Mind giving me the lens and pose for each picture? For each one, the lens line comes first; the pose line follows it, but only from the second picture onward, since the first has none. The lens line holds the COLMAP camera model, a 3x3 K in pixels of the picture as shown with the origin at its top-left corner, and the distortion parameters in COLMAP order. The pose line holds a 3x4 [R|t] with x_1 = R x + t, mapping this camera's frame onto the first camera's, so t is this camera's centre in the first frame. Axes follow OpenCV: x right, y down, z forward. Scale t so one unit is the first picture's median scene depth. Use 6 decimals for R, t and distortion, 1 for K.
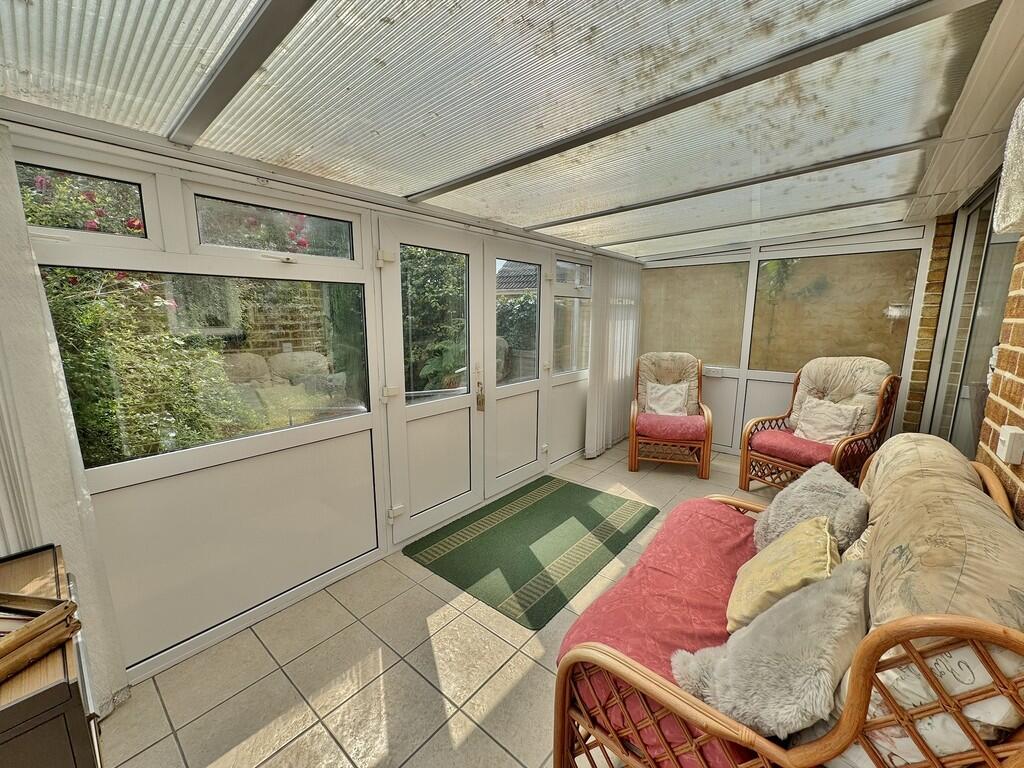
lens RADIAL K [[407.1, 0, 506.3], [0, 407.1, 382.8], [0, 0, 1]] dist [-0.001684, 0.000059]
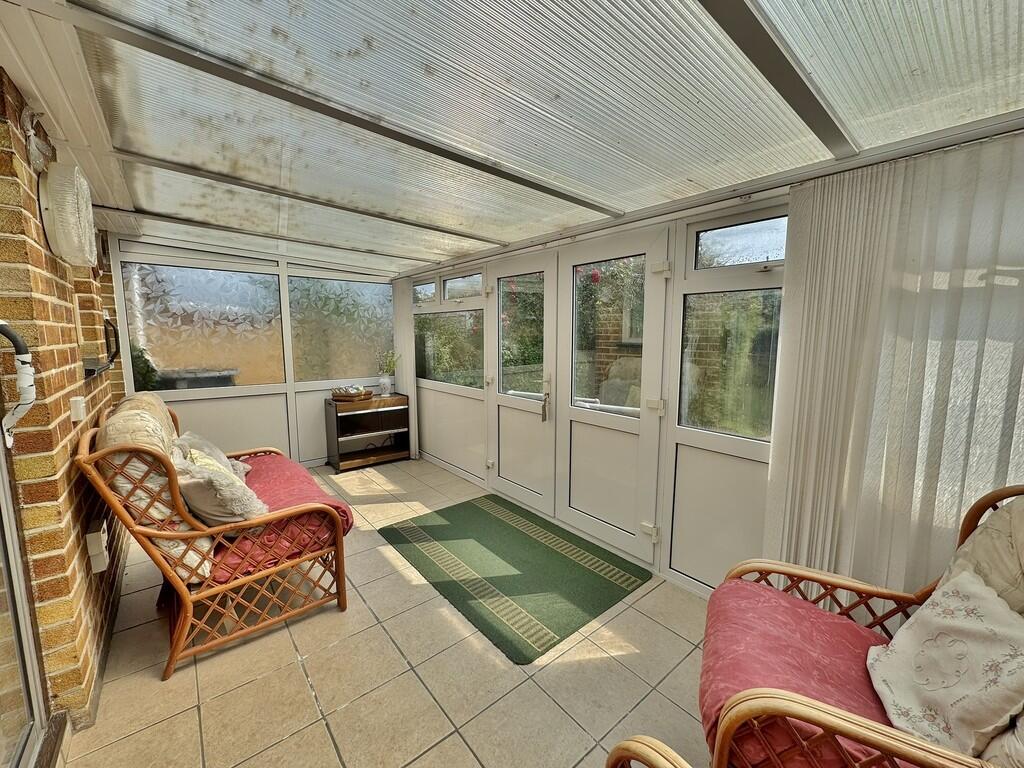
lens RADIAL K [[407.1, 0, 508.1], [0, 407.1, 384.3], [0, 0, 1]] dist [-0.001684, 0.000059]
pose [[-0.173555, 0.130288, -0.976168, 1.018908], [-0.160516, 0.974213, 0.158566, -0.183442], [0.971655, 0.184210, -0.148167, 1.144380]]
